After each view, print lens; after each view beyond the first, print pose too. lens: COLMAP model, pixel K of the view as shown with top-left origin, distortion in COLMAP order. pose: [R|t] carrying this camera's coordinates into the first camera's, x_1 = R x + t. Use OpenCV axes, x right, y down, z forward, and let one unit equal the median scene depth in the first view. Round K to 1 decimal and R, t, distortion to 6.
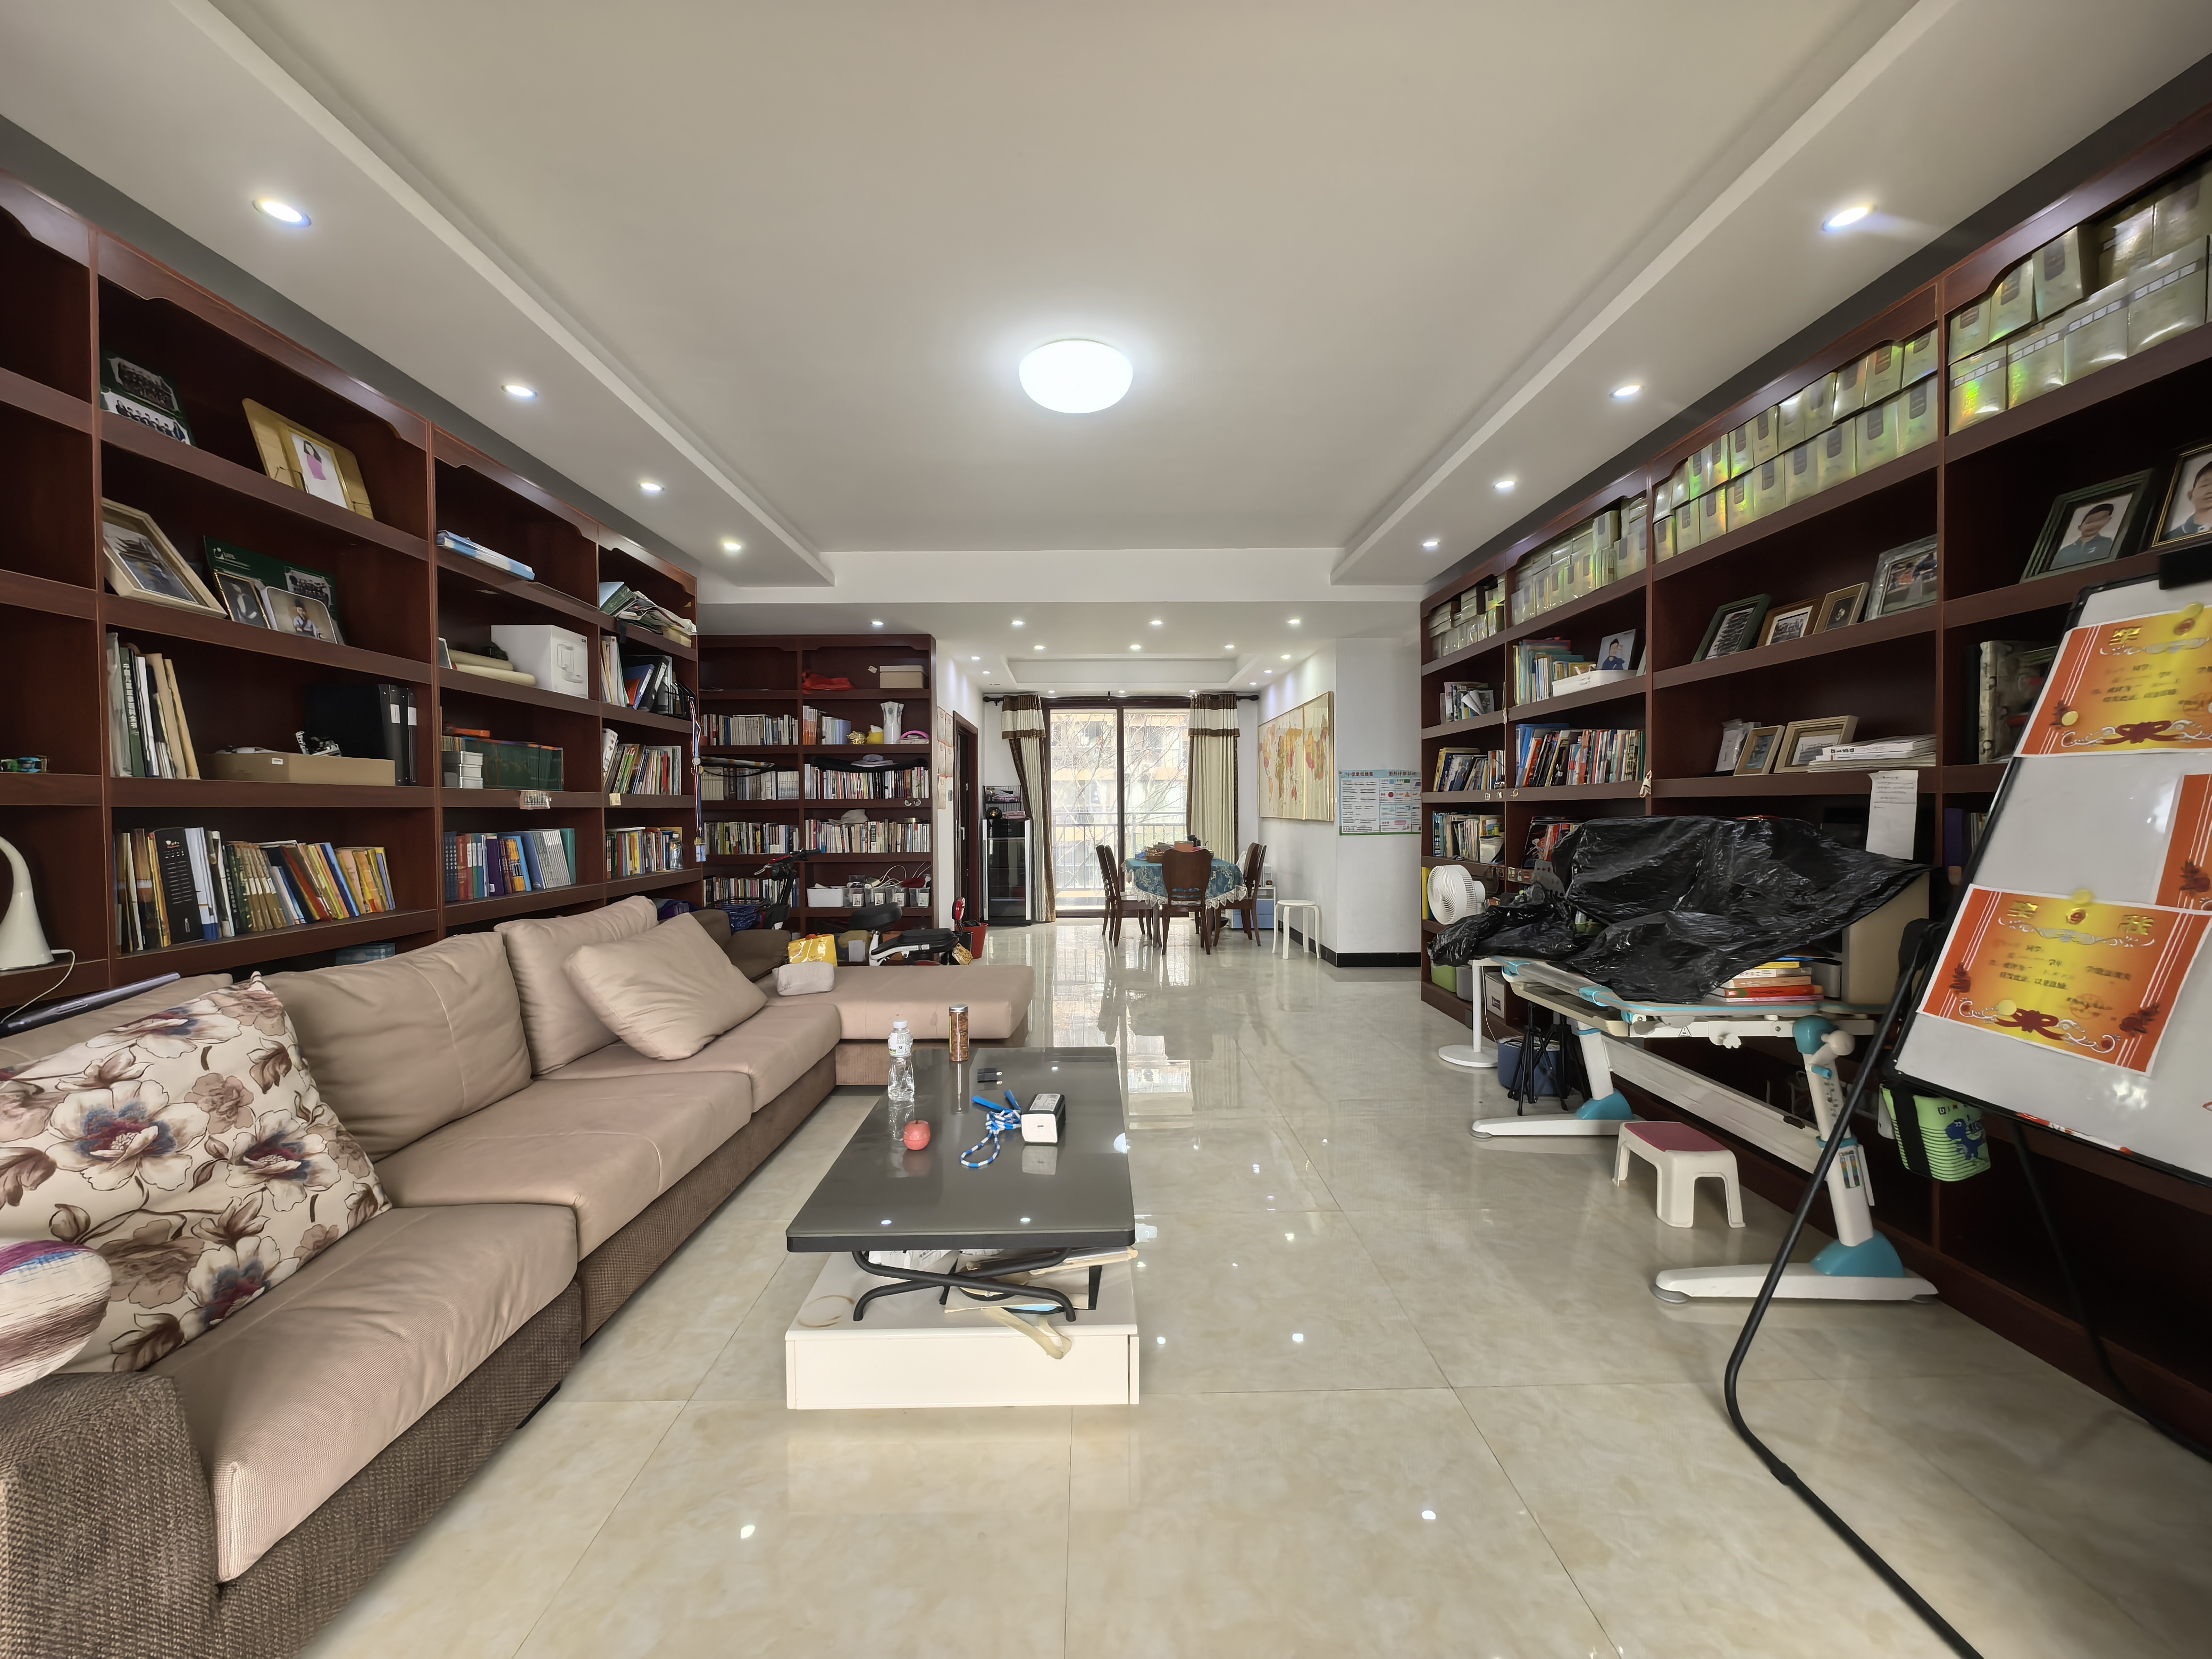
lens RADIAL K [[863.4, 0, 1105.9], [0, 863.4, 824.0], [0, 0, 1]] dist [-0.004288, -0.000037]
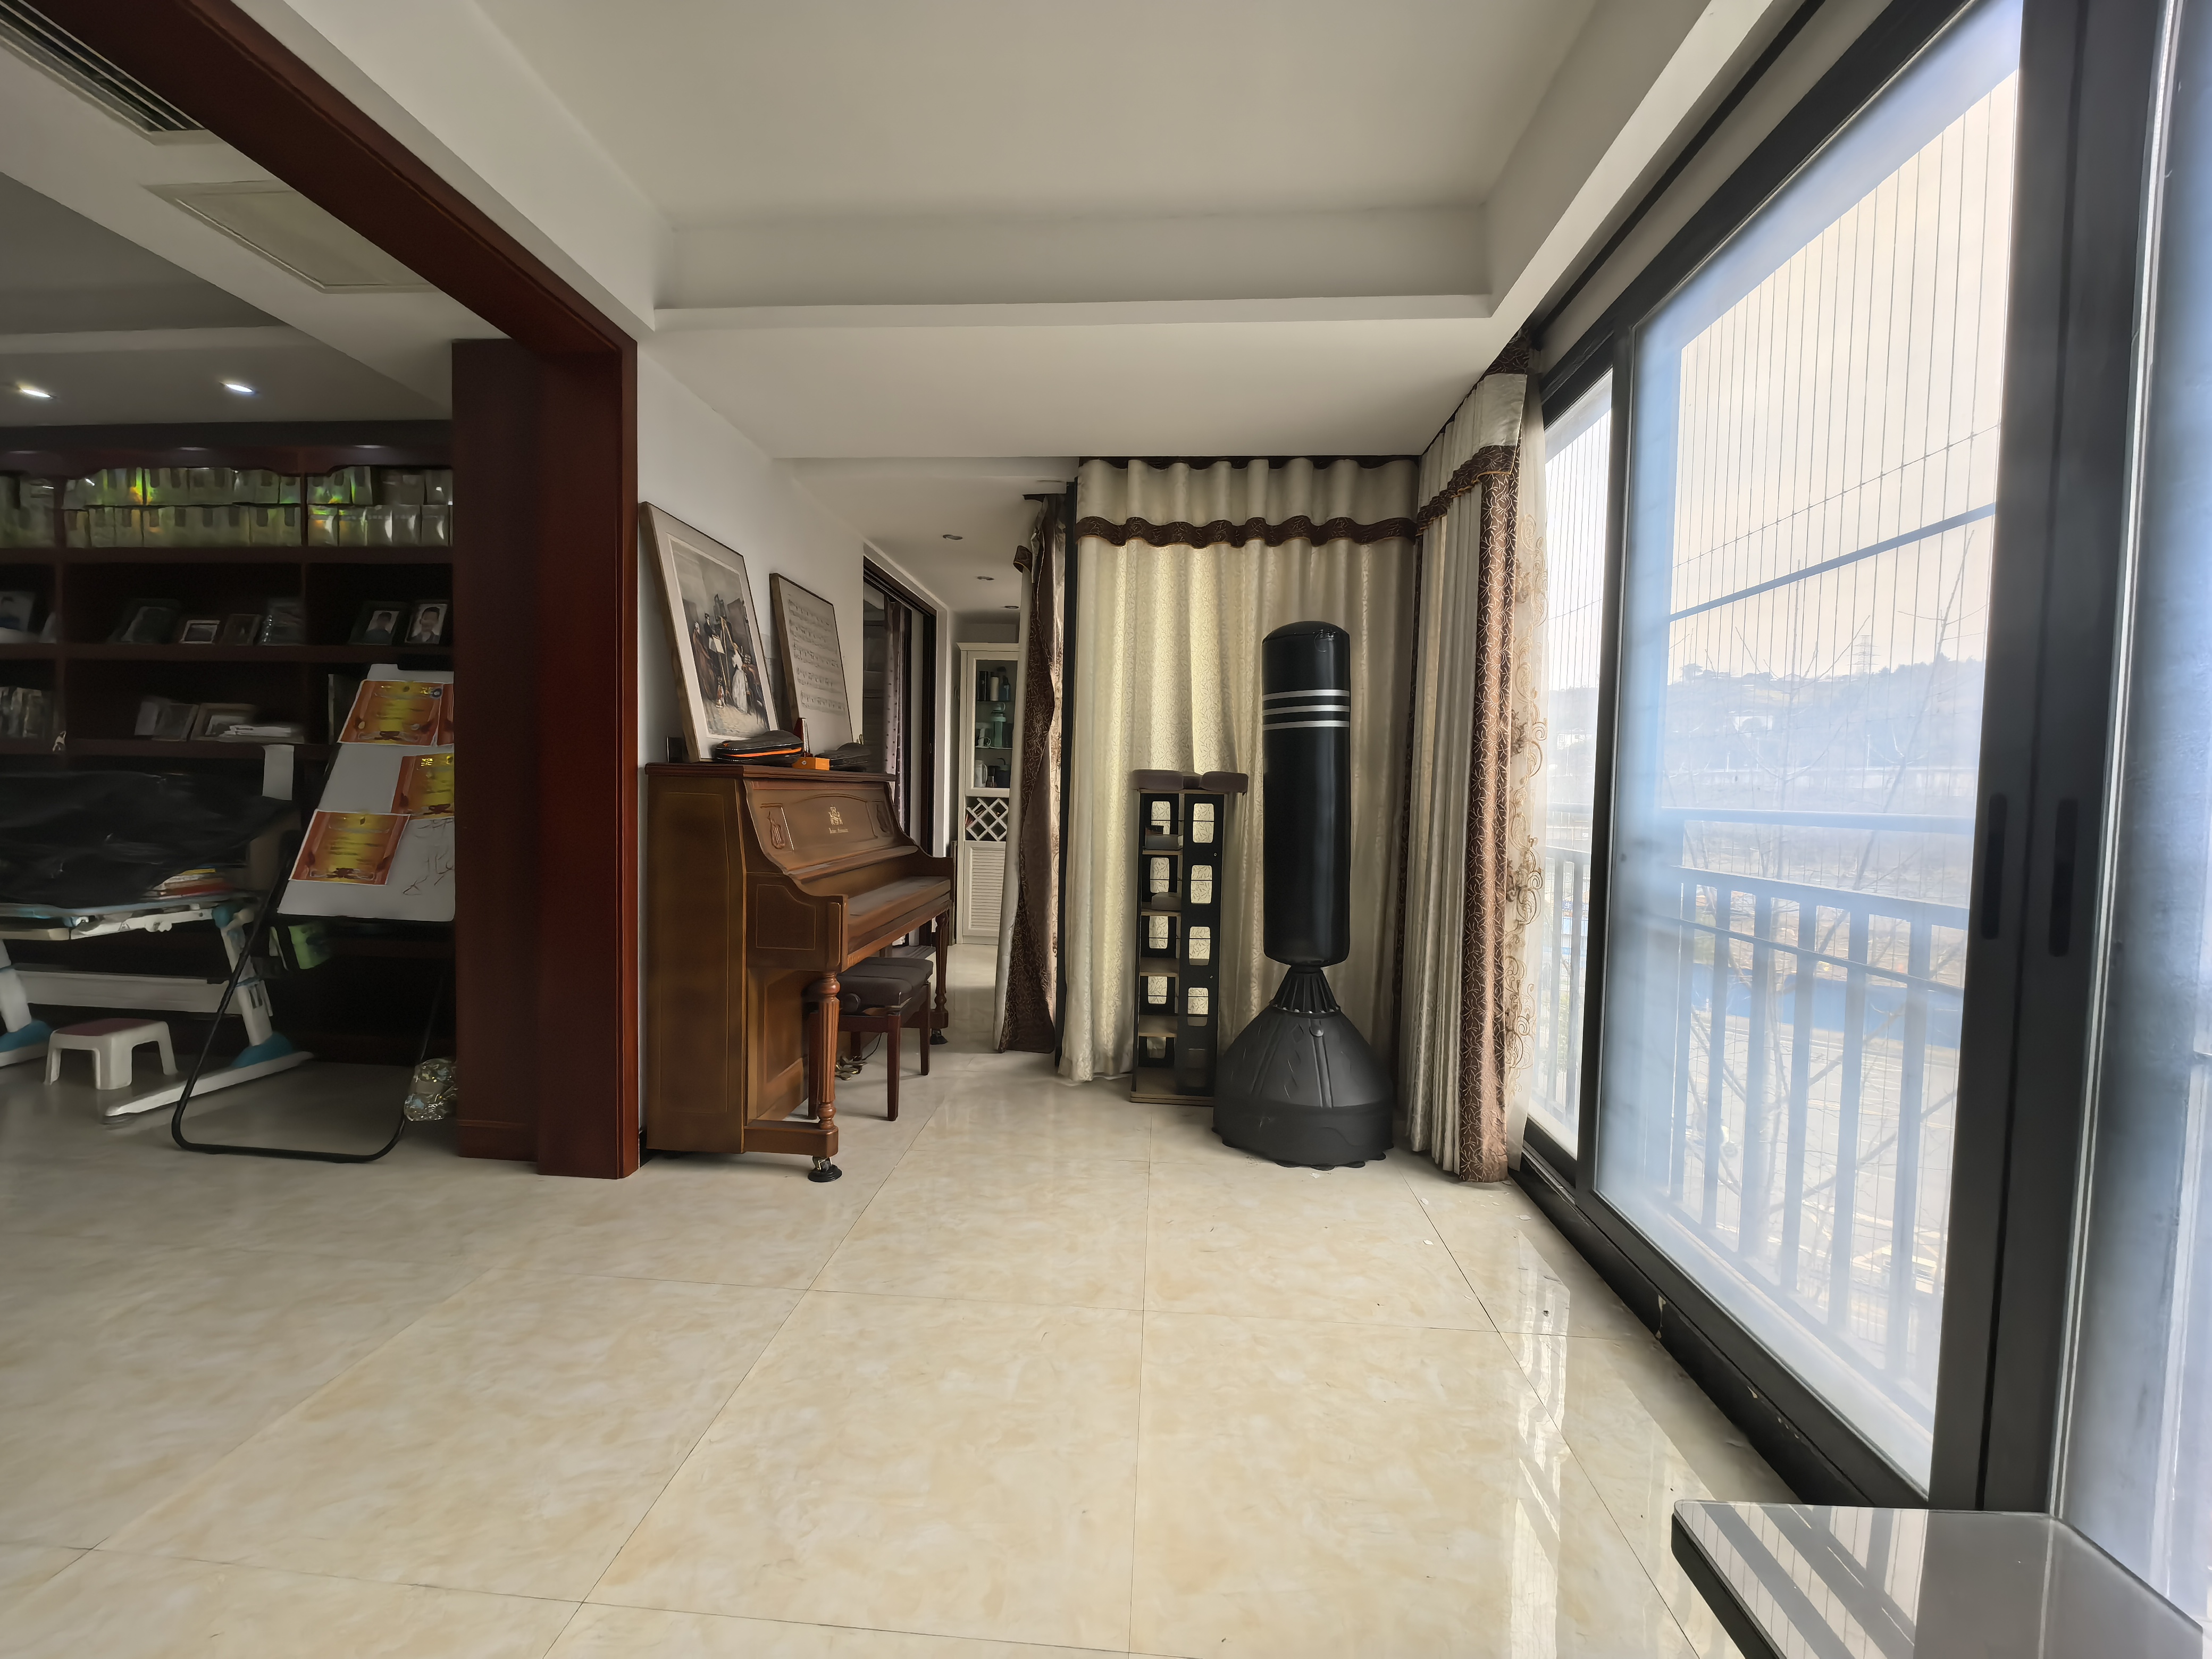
lens RADIAL K [[863.4, 0, 1105.9], [0, 863.4, 824.0], [0, 0, 1]] dist [-0.004288, -0.000037]
pose [[0.087396, -0.030993, 0.995691, -0.538126], [-0.006745, 0.999475, 0.031703, 0.023599], [-0.996151, -0.009487, 0.087141, -0.664257]]
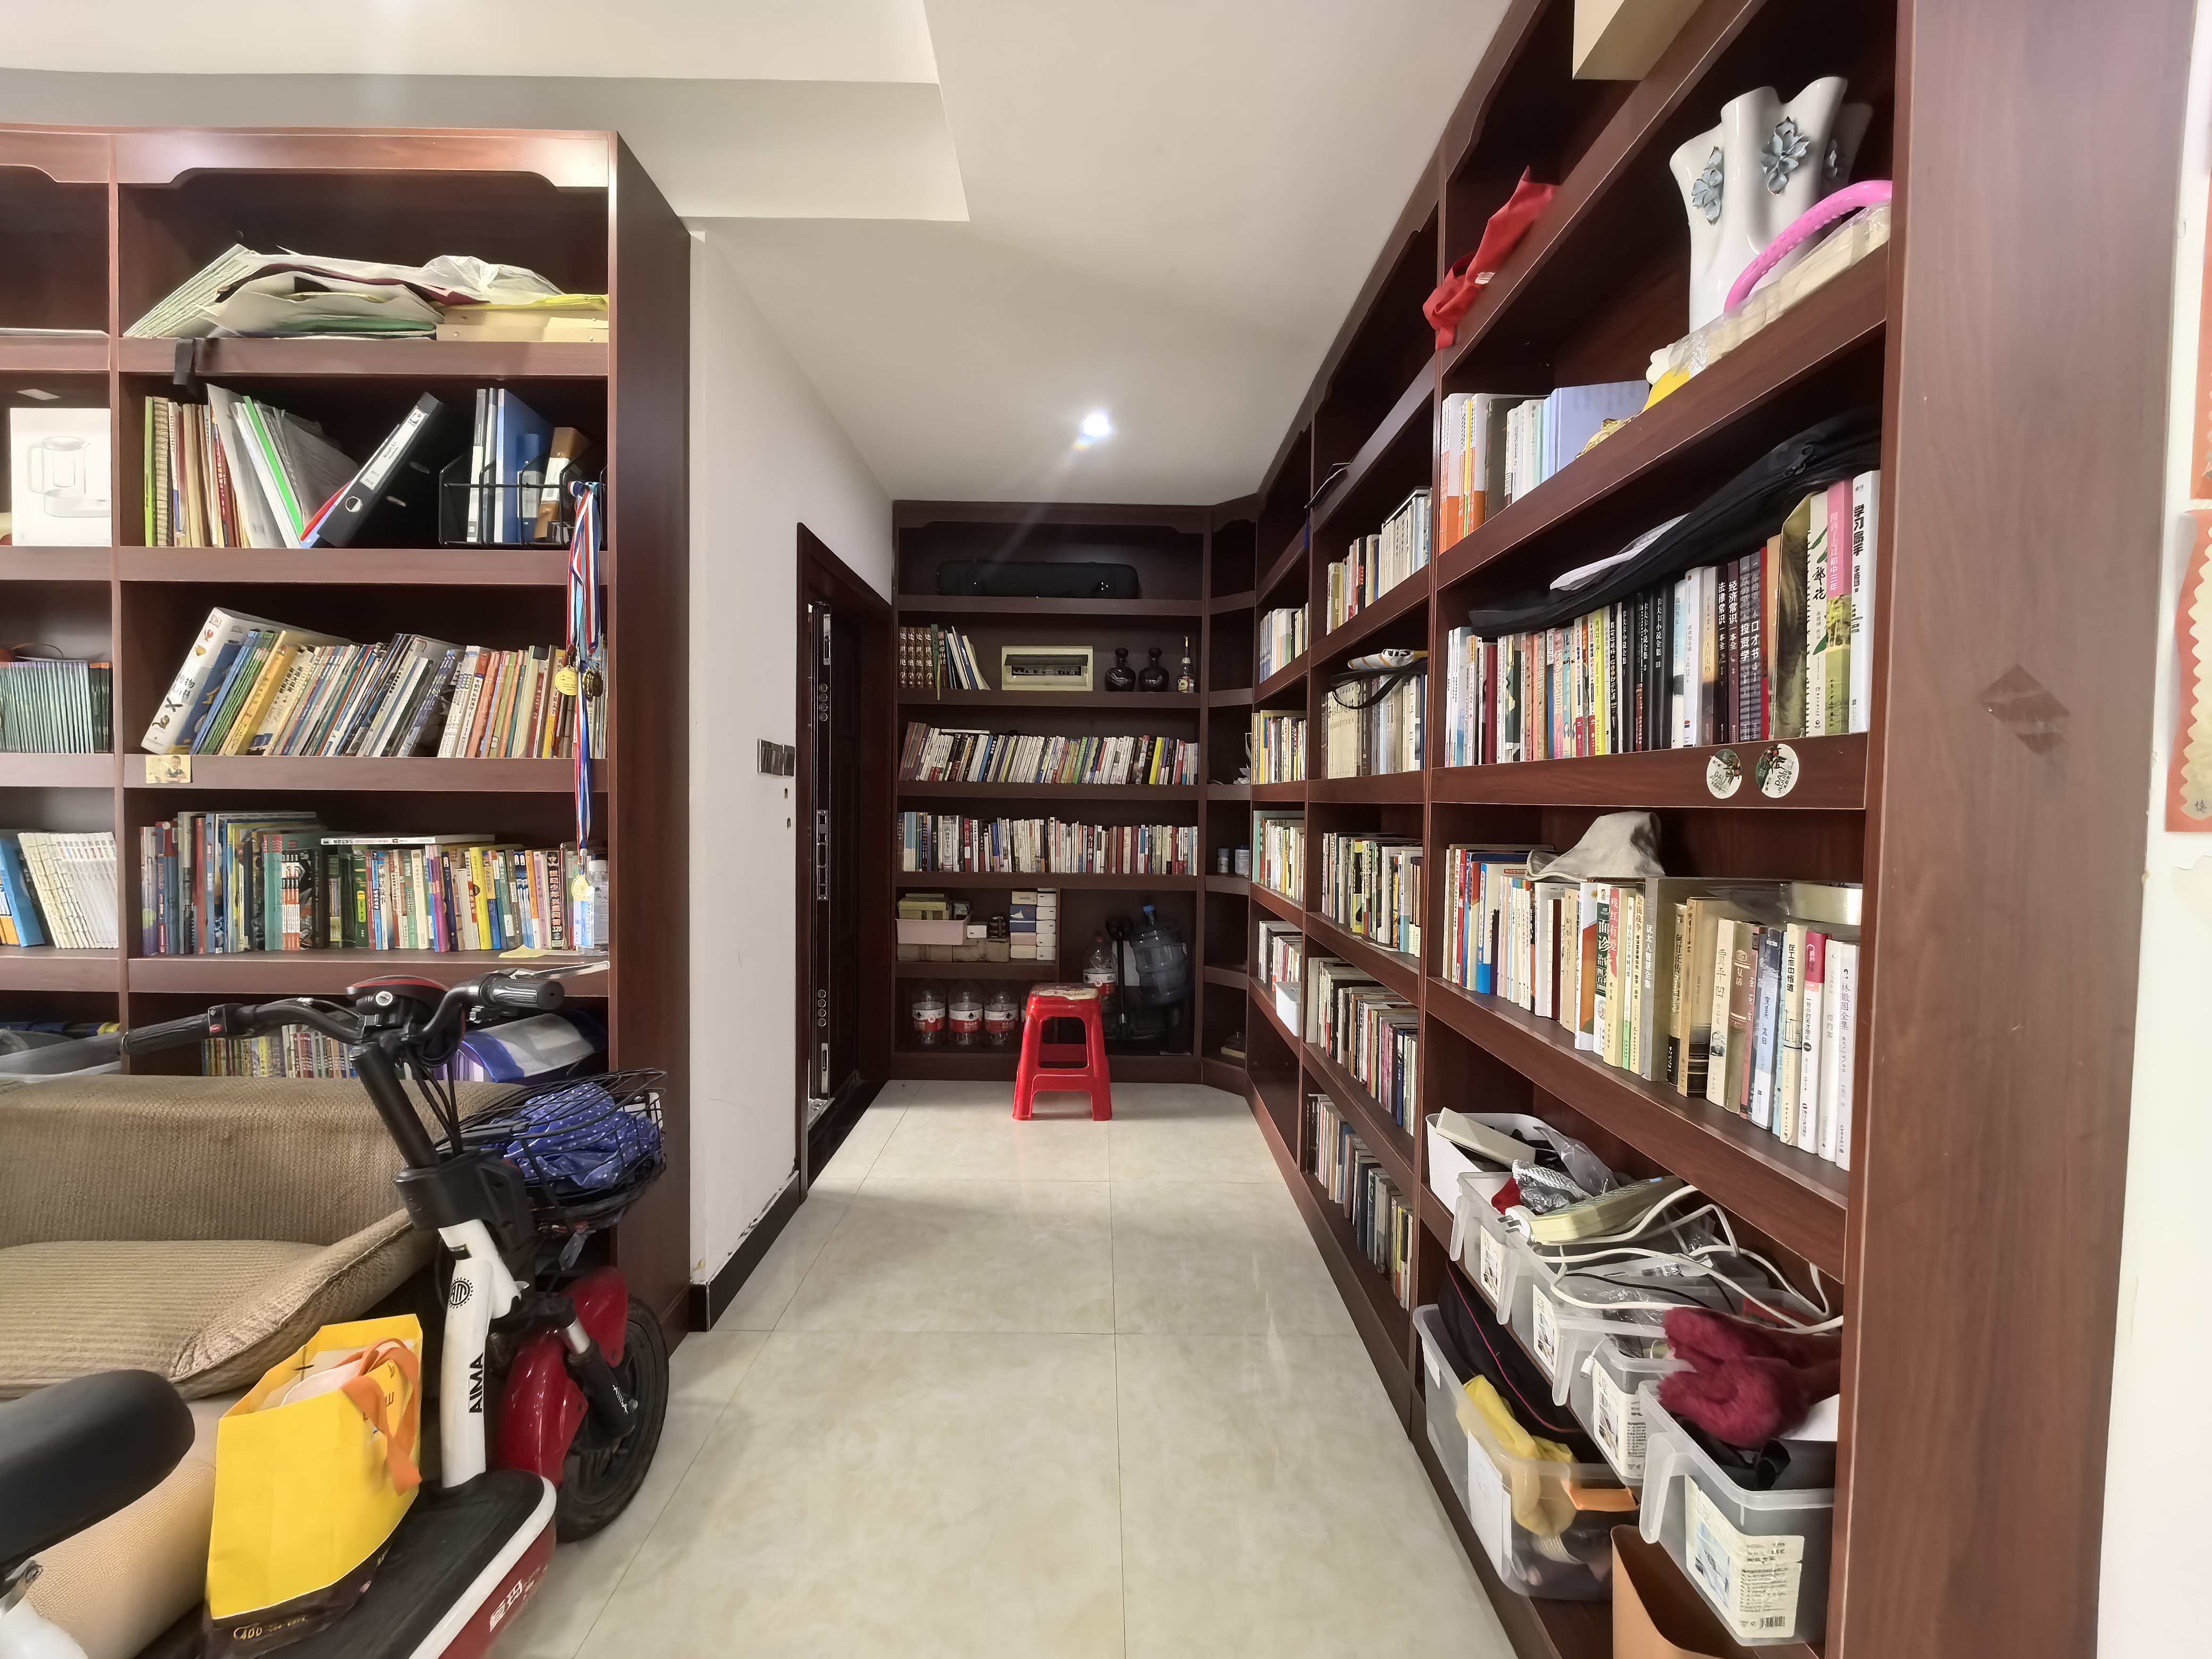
lens RADIAL K [[863.4, 0, 1105.9], [0, 863.4, 824.0], [0, 0, 1]] dist [-0.004288, -0.000037]
pose [[-0.015894, 0.040185, -0.999066, -0.267277], [-0.028613, 0.998765, 0.040628, -0.057176], [0.999464, 0.029232, -0.014725, 2.594180]]
